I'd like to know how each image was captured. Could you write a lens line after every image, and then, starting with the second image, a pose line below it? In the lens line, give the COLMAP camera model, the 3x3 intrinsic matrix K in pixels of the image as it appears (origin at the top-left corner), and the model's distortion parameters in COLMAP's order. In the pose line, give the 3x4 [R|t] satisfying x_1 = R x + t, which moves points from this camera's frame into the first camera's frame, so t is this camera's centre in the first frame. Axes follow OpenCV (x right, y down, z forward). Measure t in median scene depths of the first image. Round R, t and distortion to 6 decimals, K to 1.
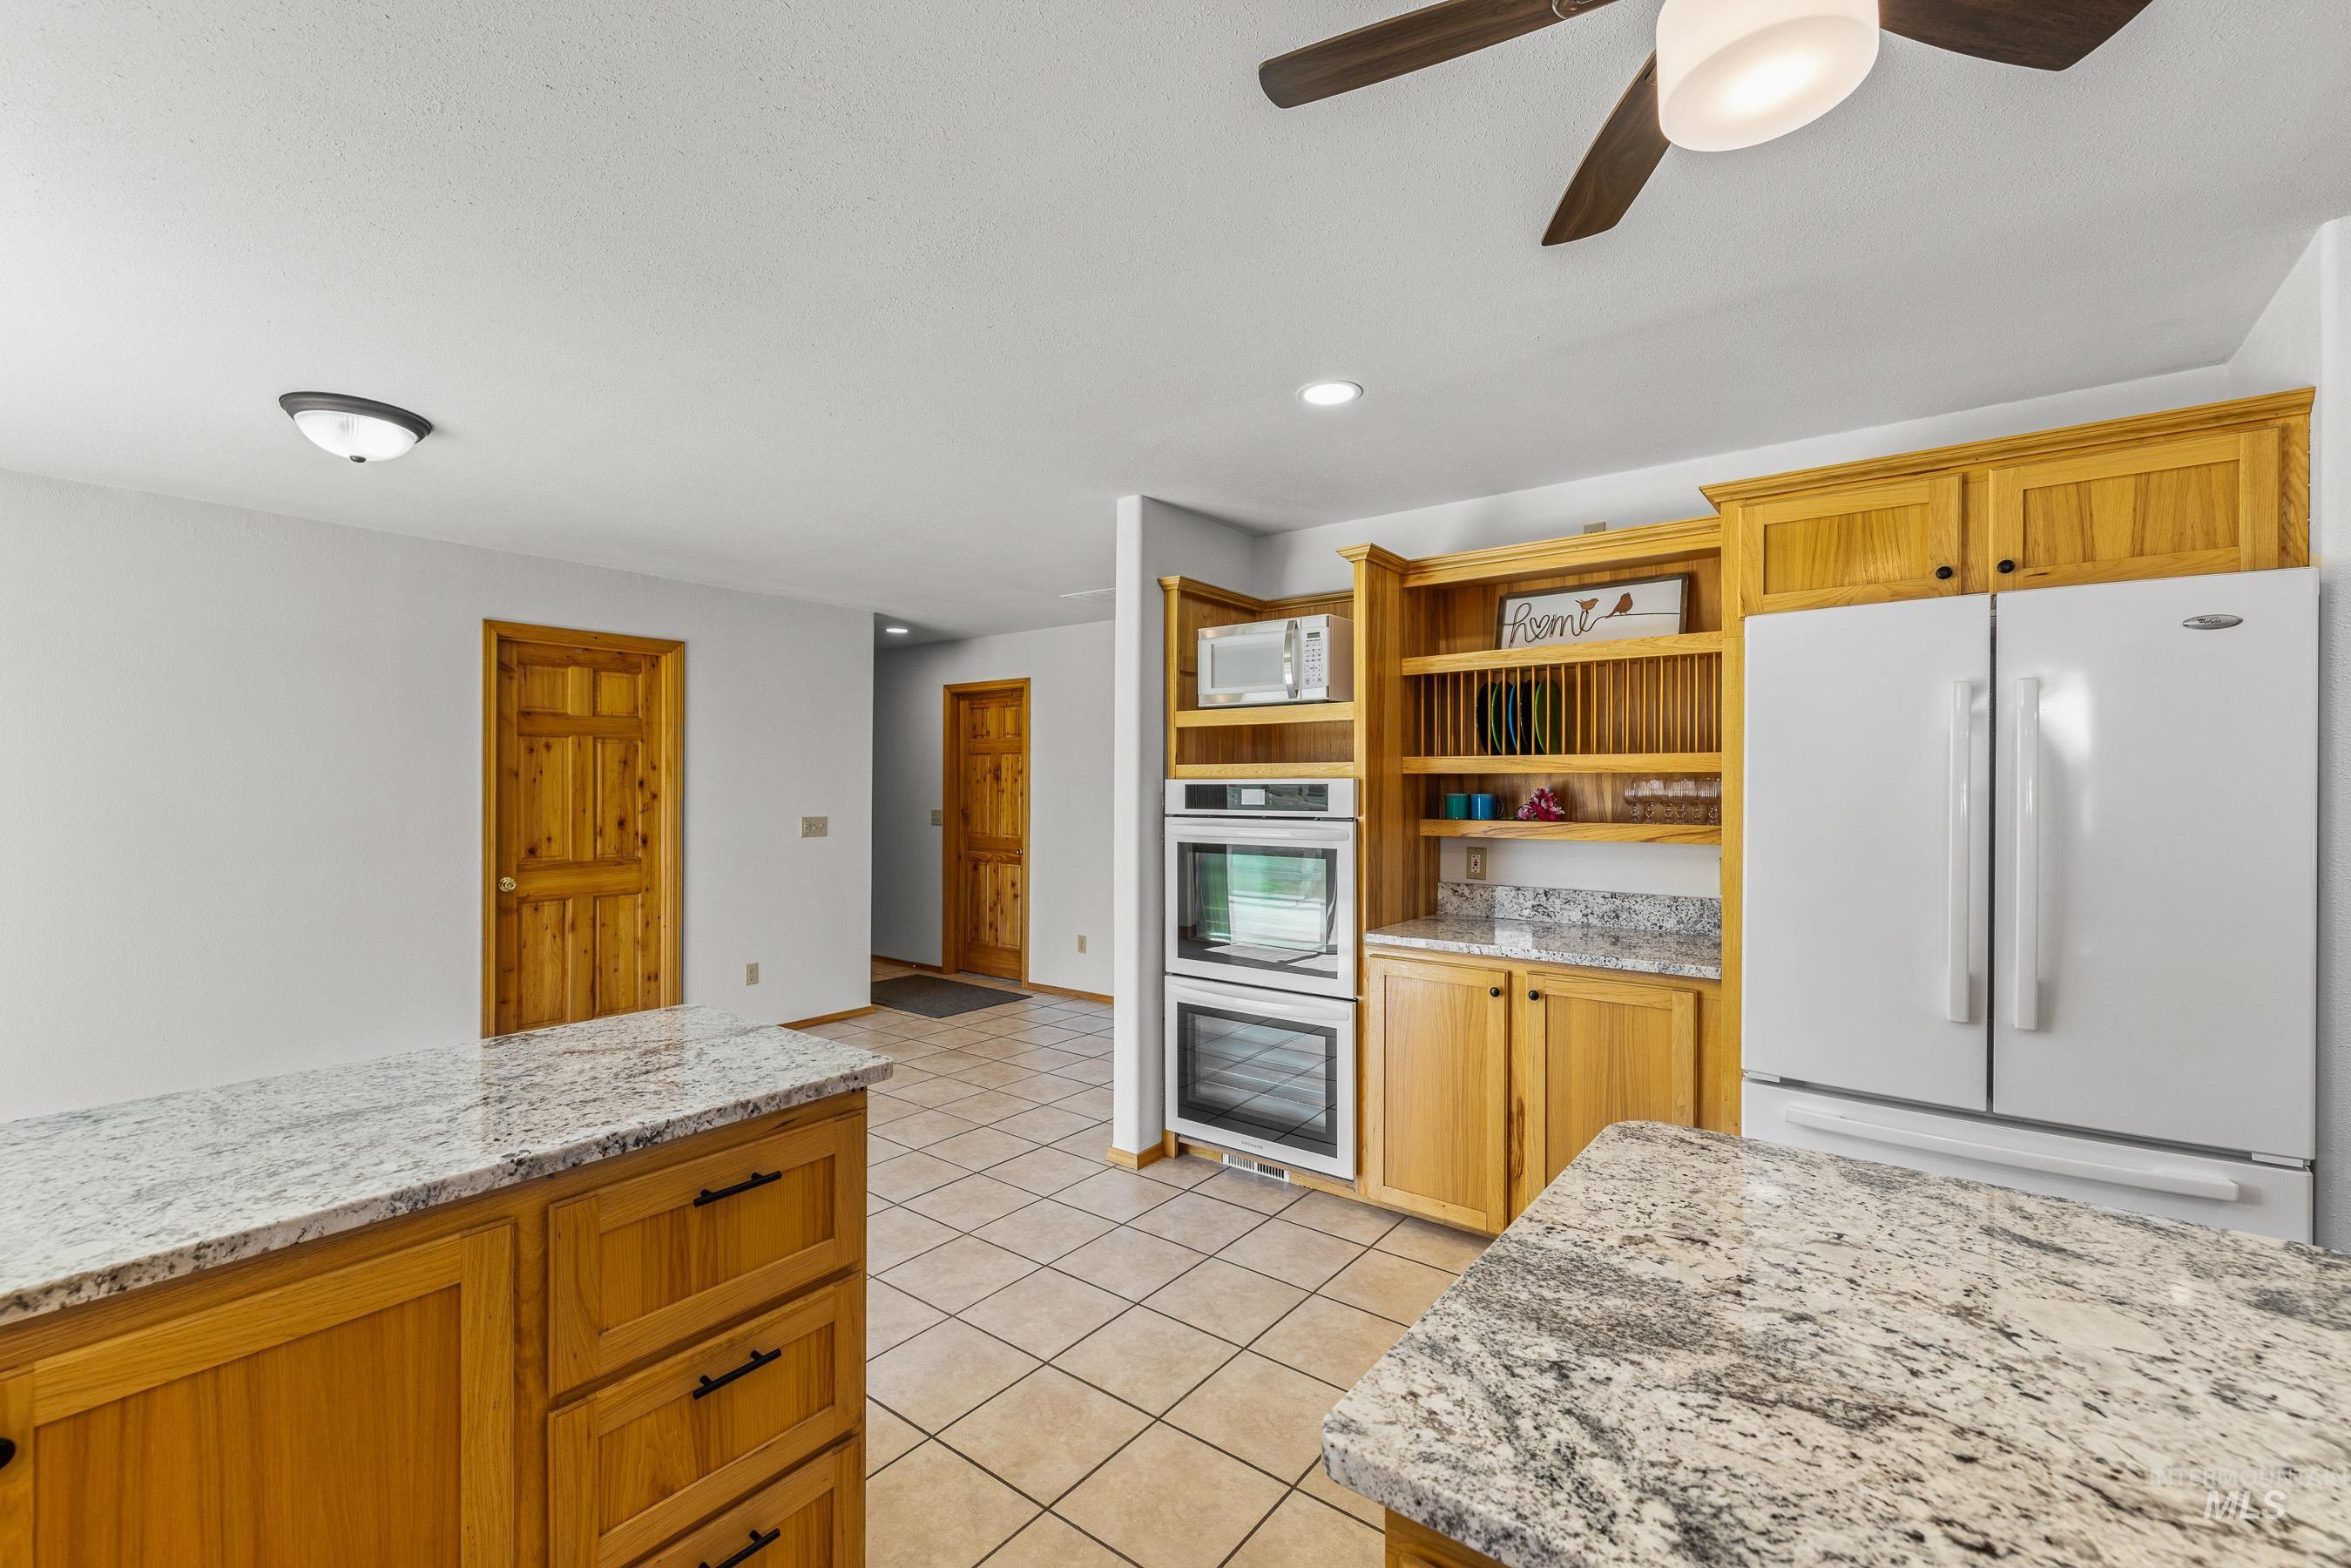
lens RADIAL K [[987.1, 0, 1165.7], [0, 987.1, 781.6], [0, 0, 1]] dist [-0.000247, 0.000432]
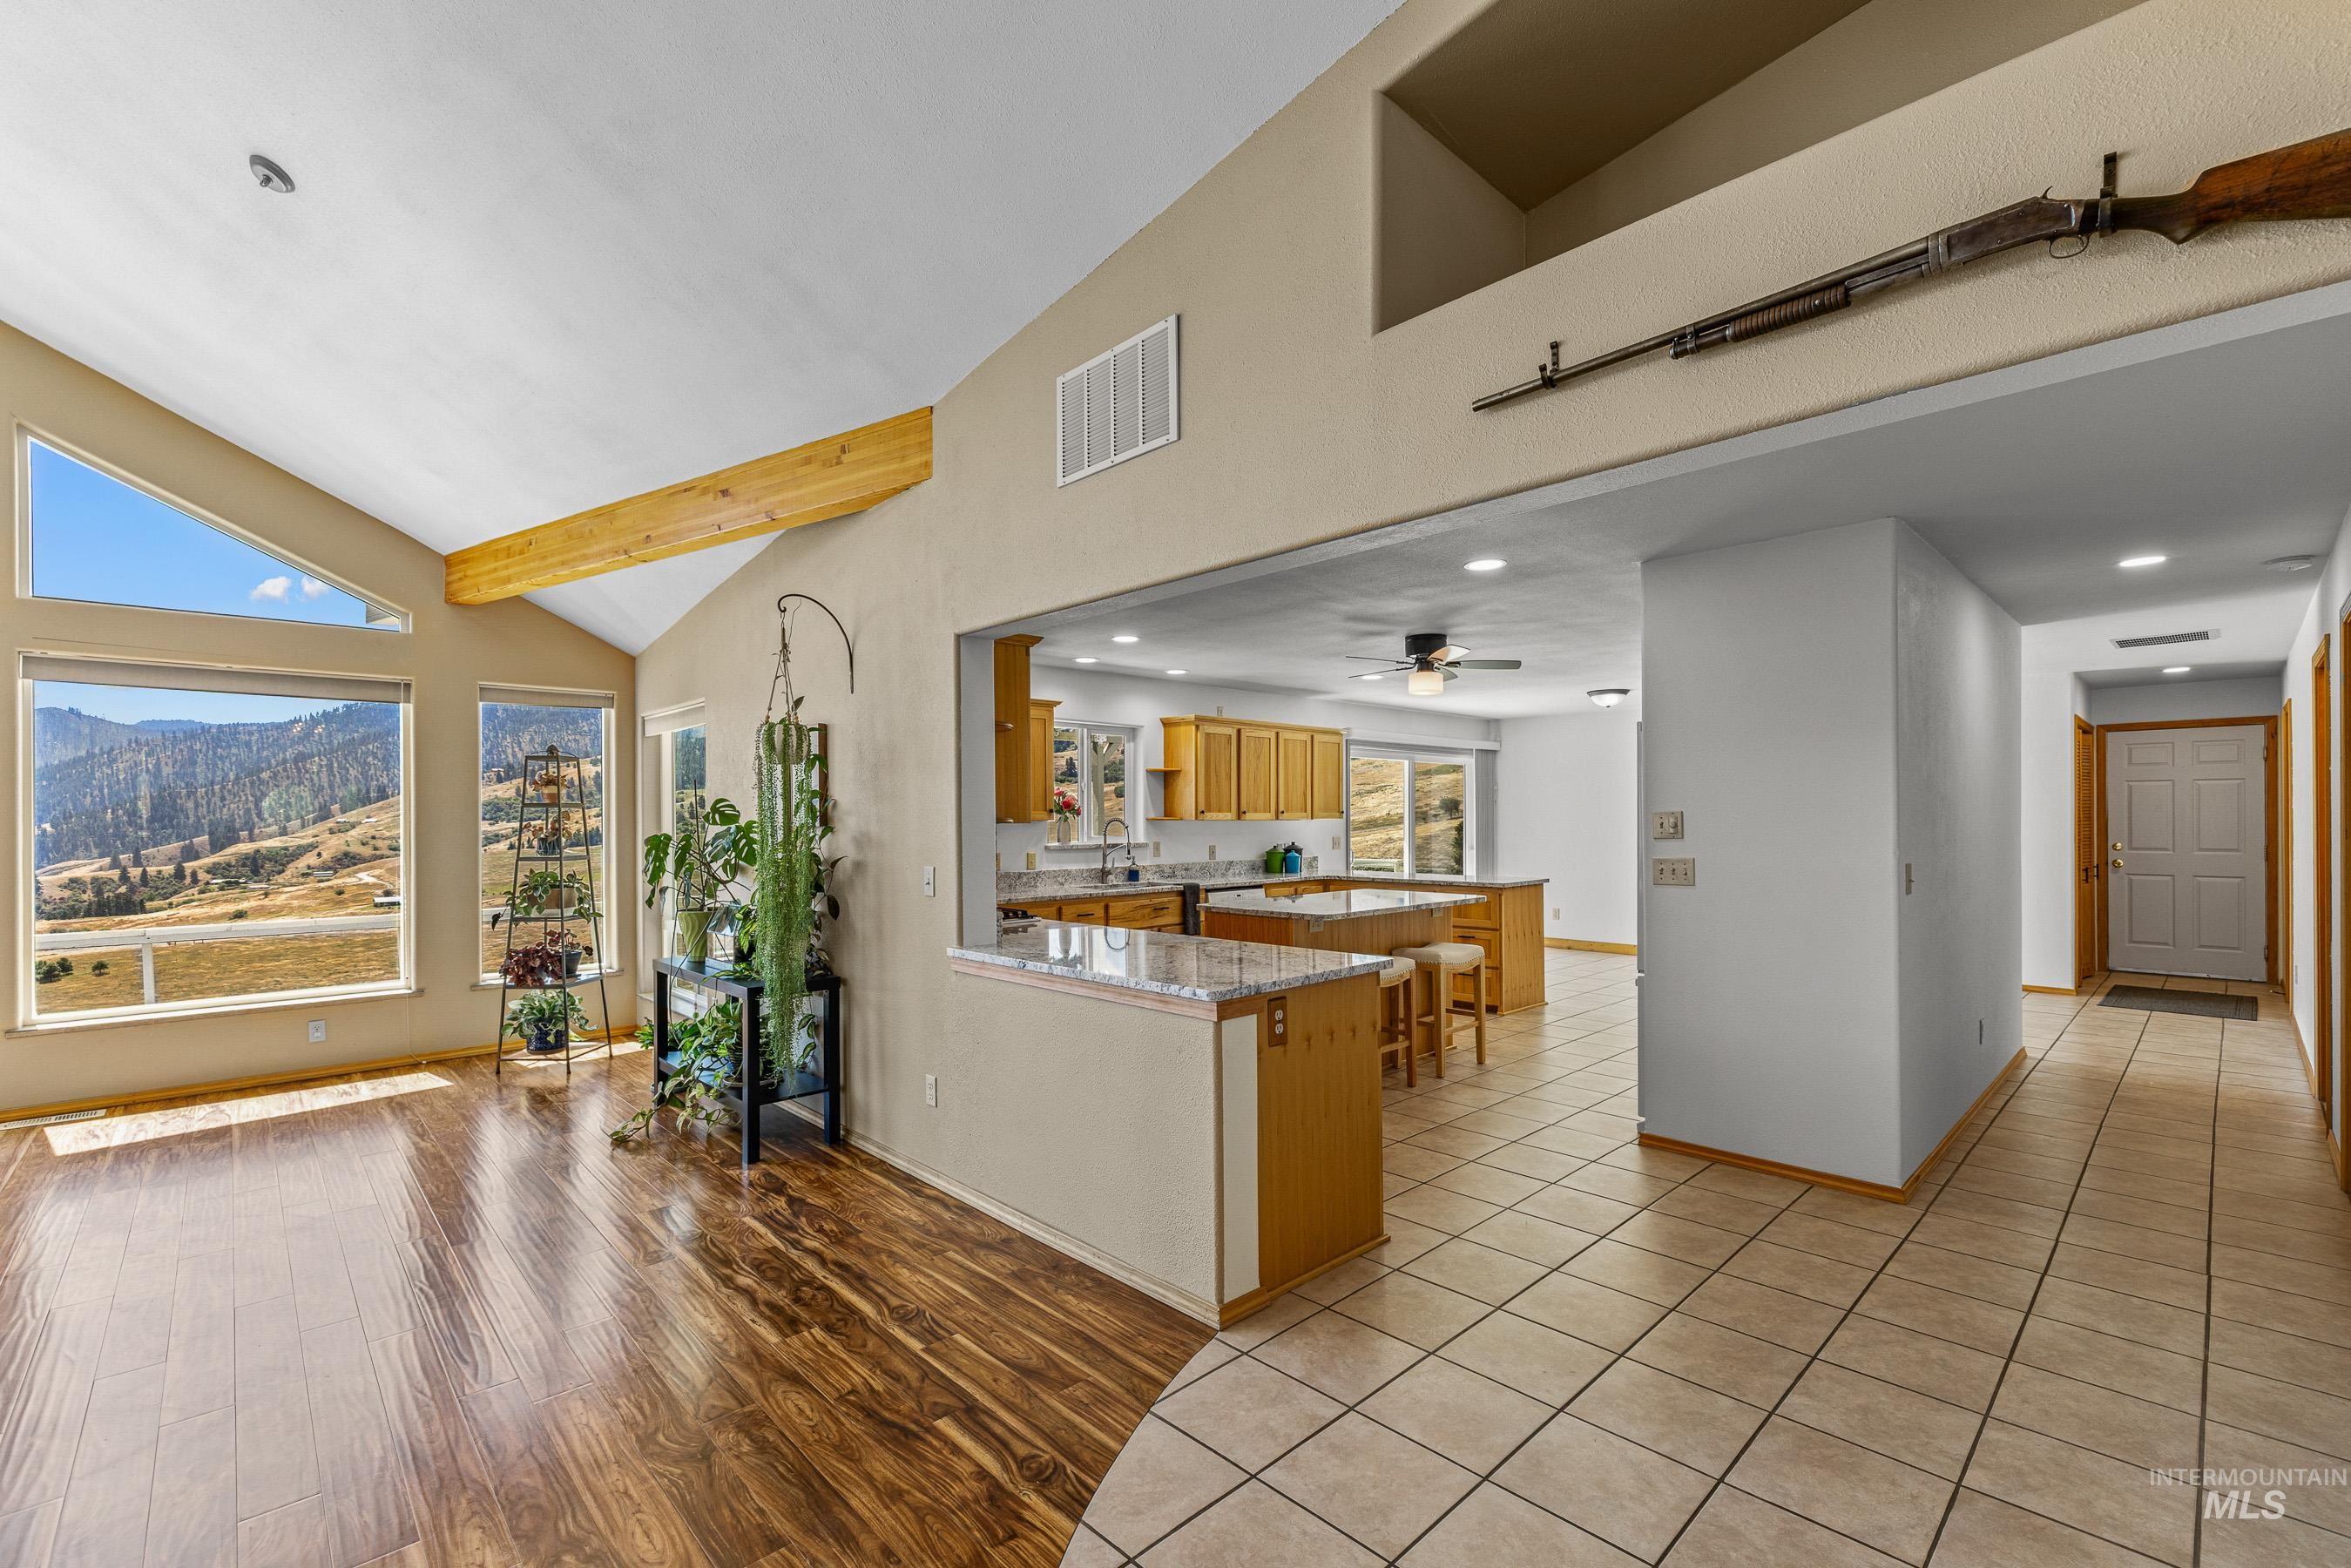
lens RADIAL K [[987.1, 0, 1182.9], [0, 987.1, 821.5], [0, 0, 1]] dist [-0.000247, 0.000432]
pose [[-0.146521, 0.000877, -0.989207, 1.990685], [0.012374, 0.999923, -0.000947, 0.006612], [0.989130, -0.012380, -0.146520, 0.140808]]
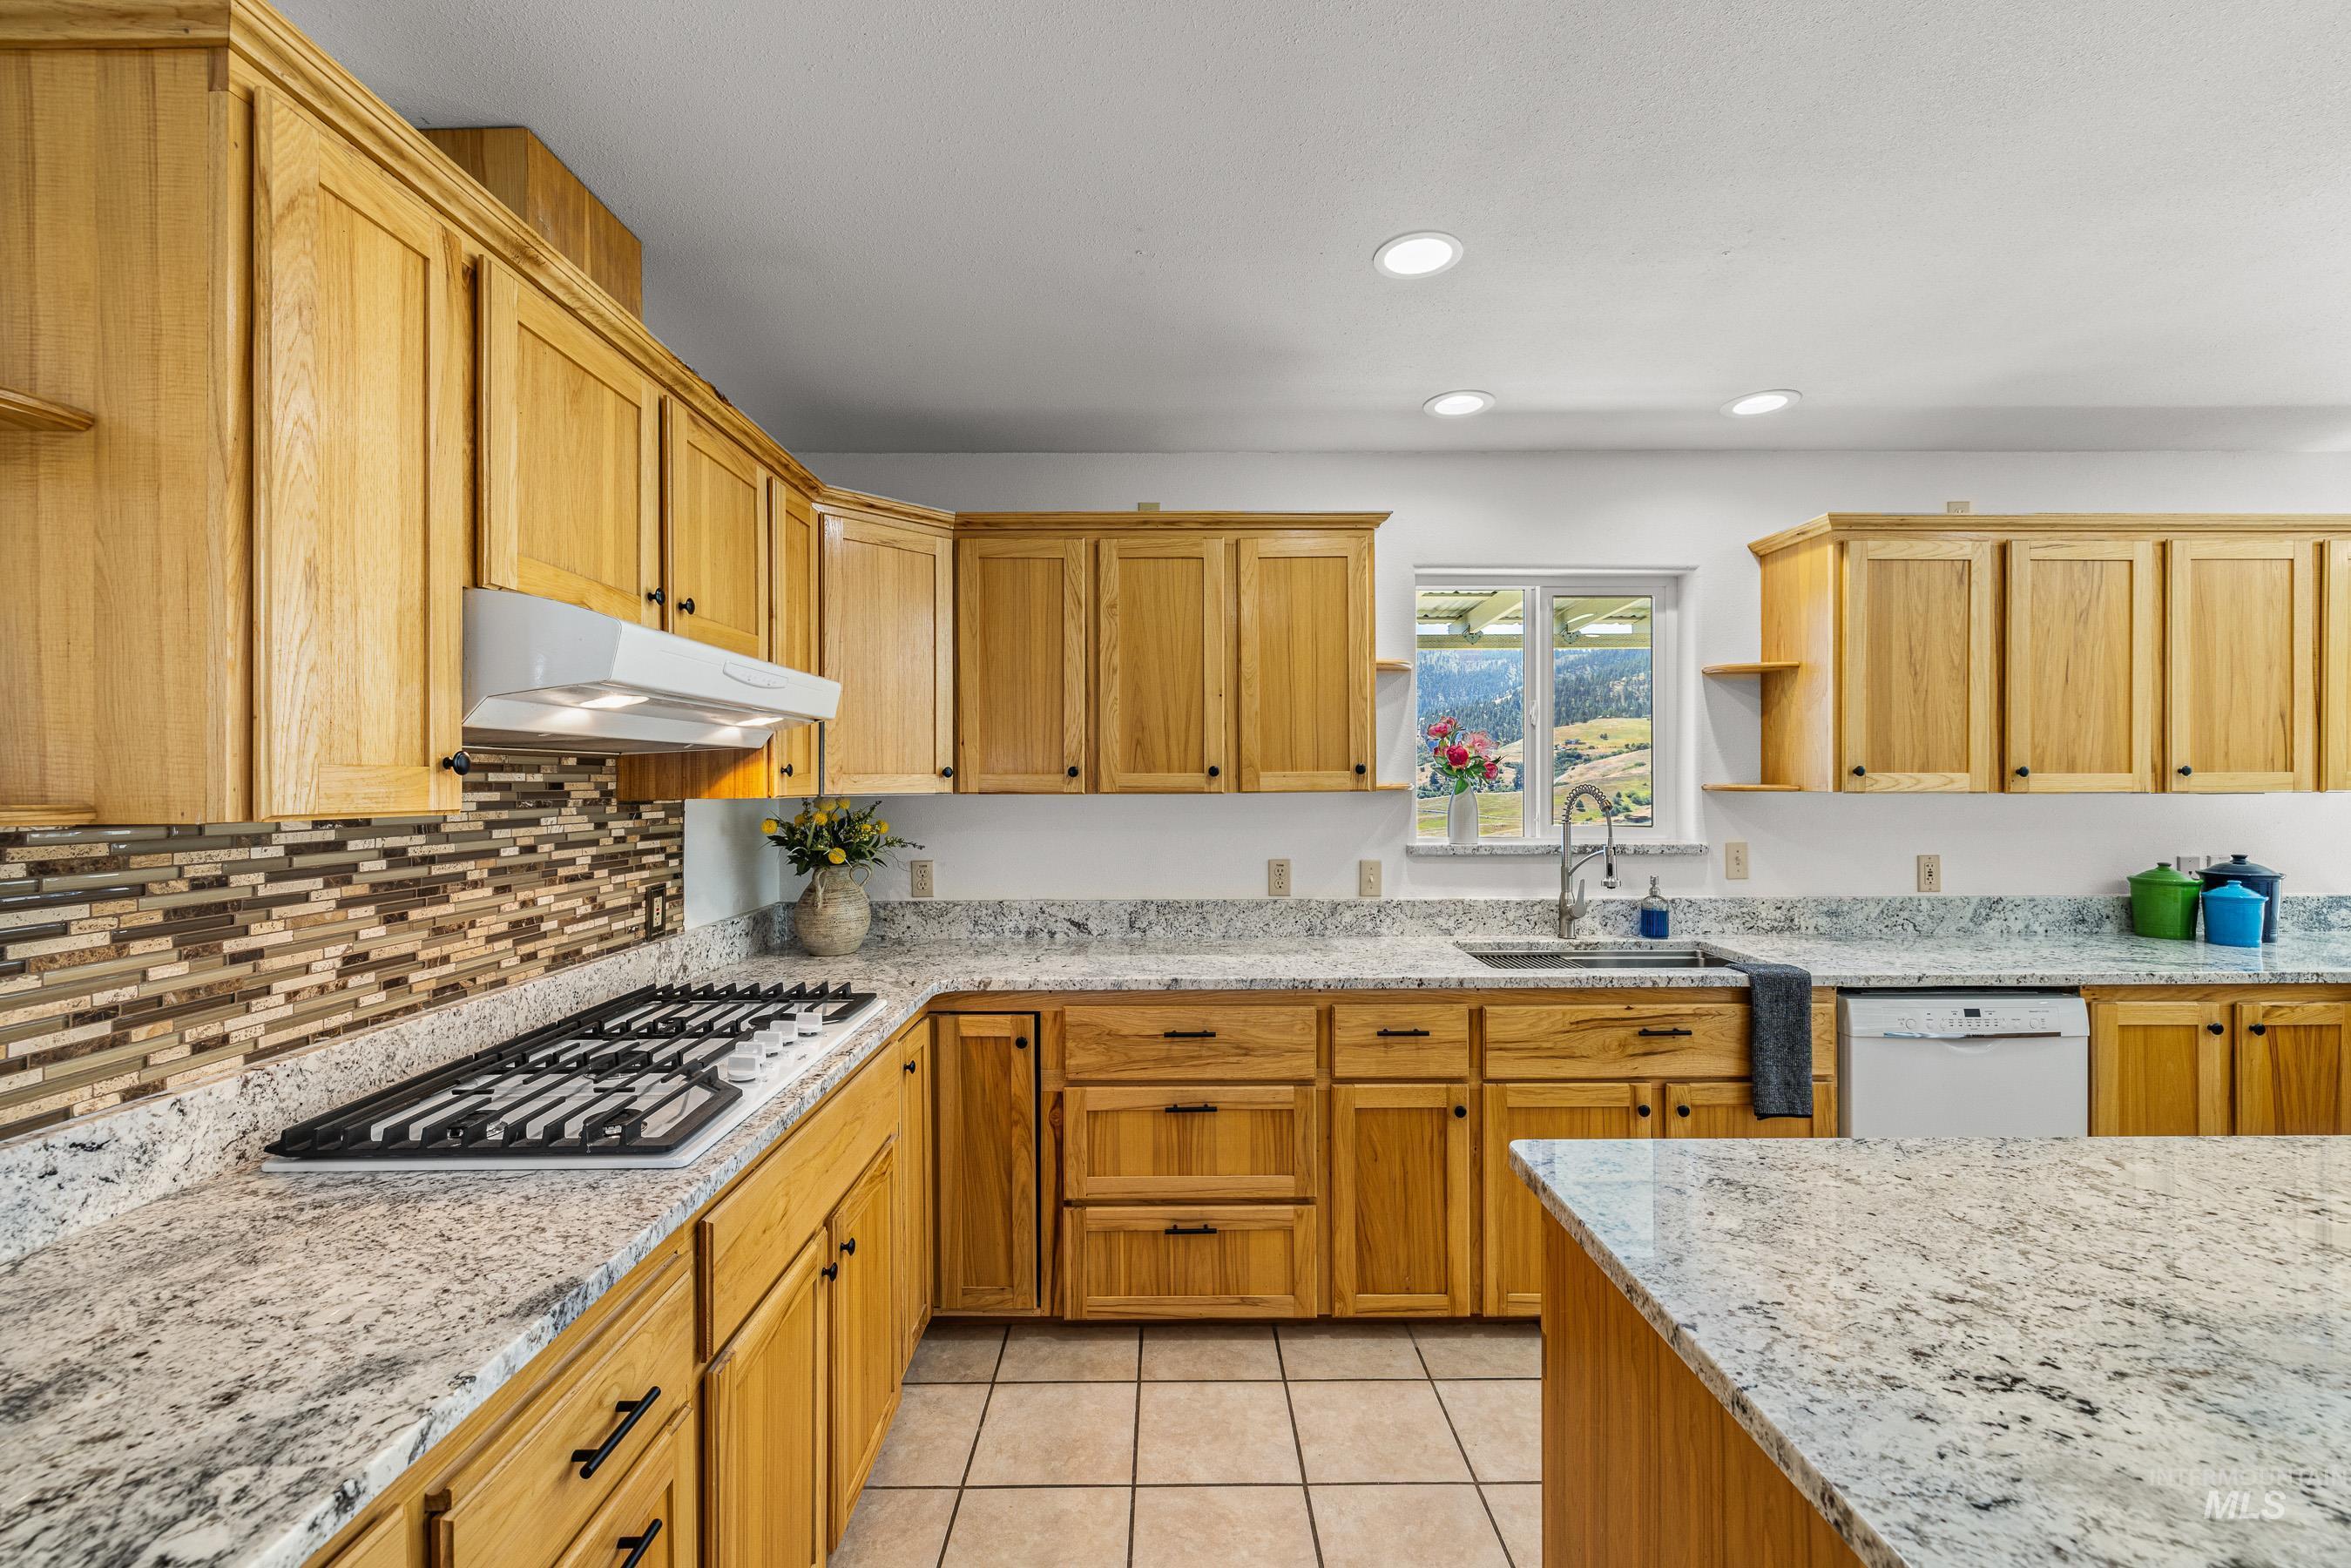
lens RADIAL K [[987.1, 0, 1174.0], [0, 987.1, 779.6], [0, 0, 1]] dist [-0.000247, 0.000432]
pose [[-0.786426, -0.001747, -0.617682, 0.760084], [0.004196, 0.999958, -0.008170, -0.004357], [0.617670, -0.009017, -0.786386, 0.157490]]
